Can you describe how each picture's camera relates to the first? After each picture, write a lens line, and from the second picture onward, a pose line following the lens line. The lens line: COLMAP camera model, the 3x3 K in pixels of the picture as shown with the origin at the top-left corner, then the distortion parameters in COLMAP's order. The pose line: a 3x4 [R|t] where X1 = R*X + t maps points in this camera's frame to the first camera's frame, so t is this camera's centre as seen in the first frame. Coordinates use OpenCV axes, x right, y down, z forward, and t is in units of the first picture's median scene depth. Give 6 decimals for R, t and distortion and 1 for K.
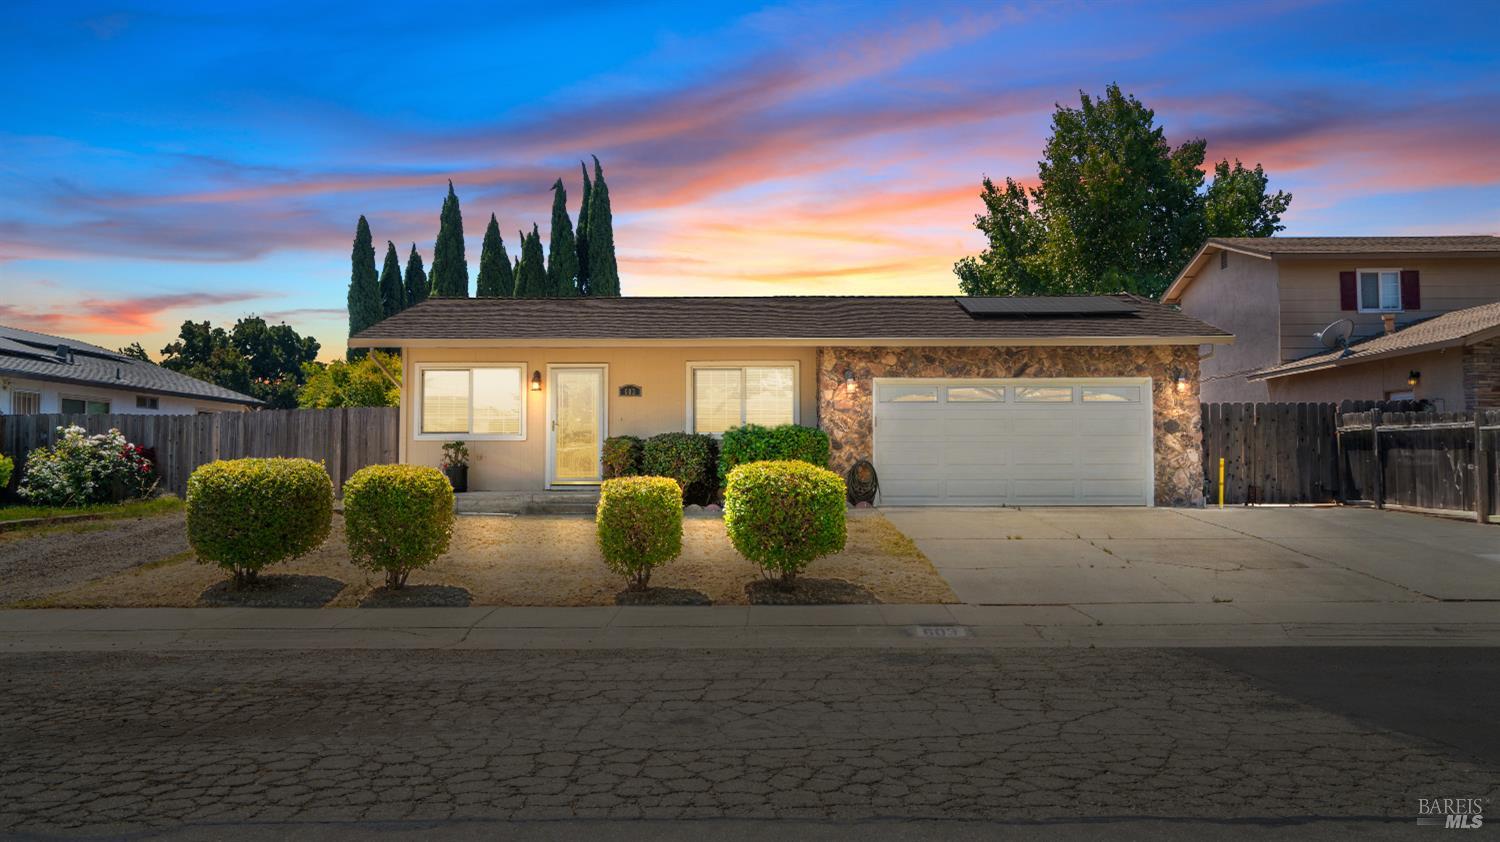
lens RADIAL K [[1056.8, 0, 750.1], [0, 1056.8, 421.3], [0, 0, 1]] dist [-0.007275, 0.001555]
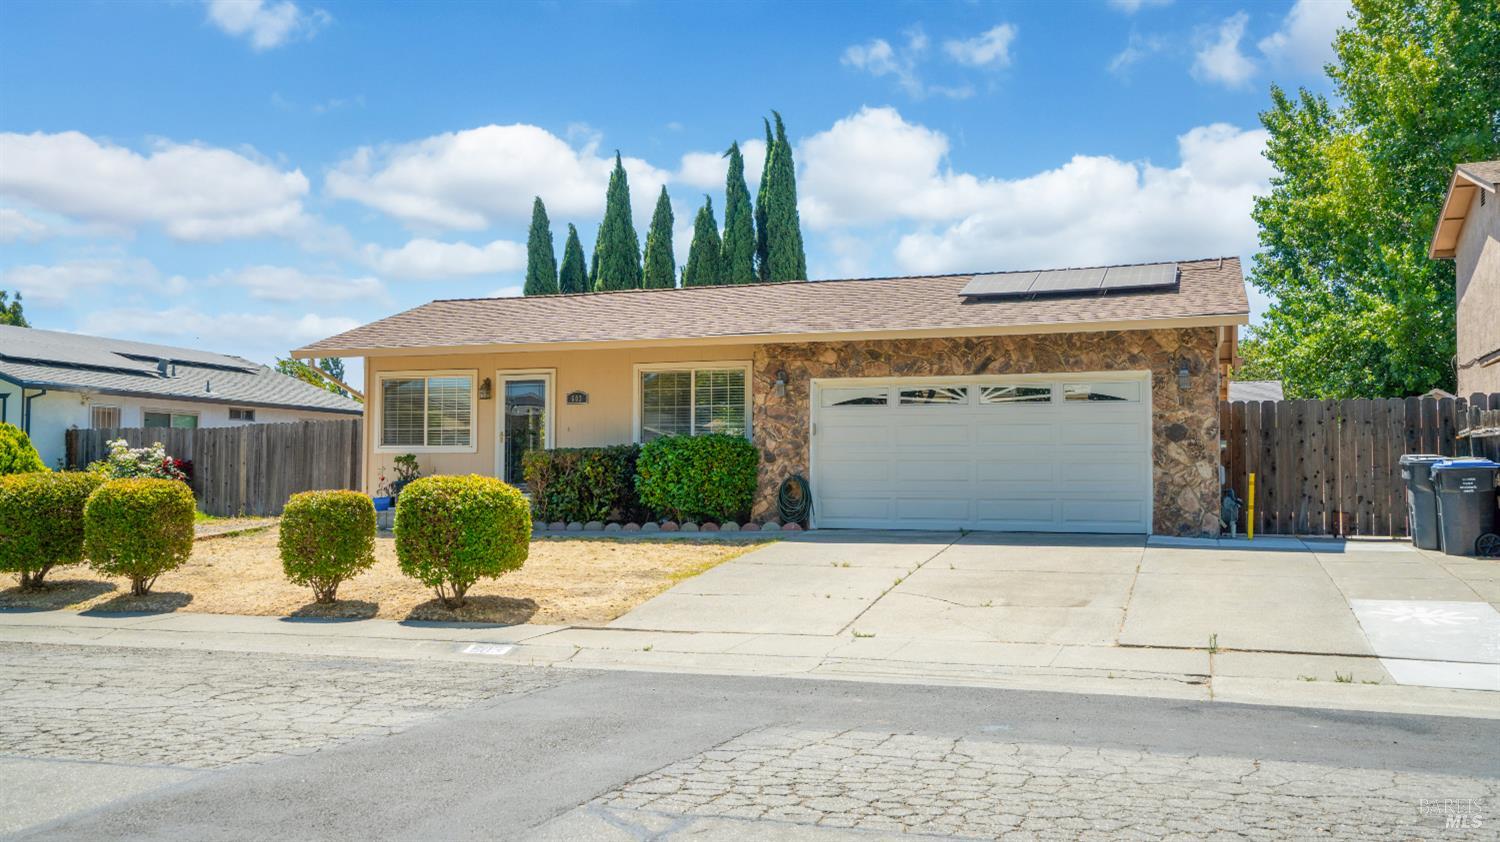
lens RADIAL K [[1370.6, 0, 750.1], [0, 1370.6, 419.9], [0, 0, 1]] dist [0.049777, 0.000000]
pose [[0.939101, -0.011118, -0.343460, 0.451936], [0.010375, 0.999938, -0.004002, -0.003639], [0.343483, 0.000195, 0.939159, -0.063247]]
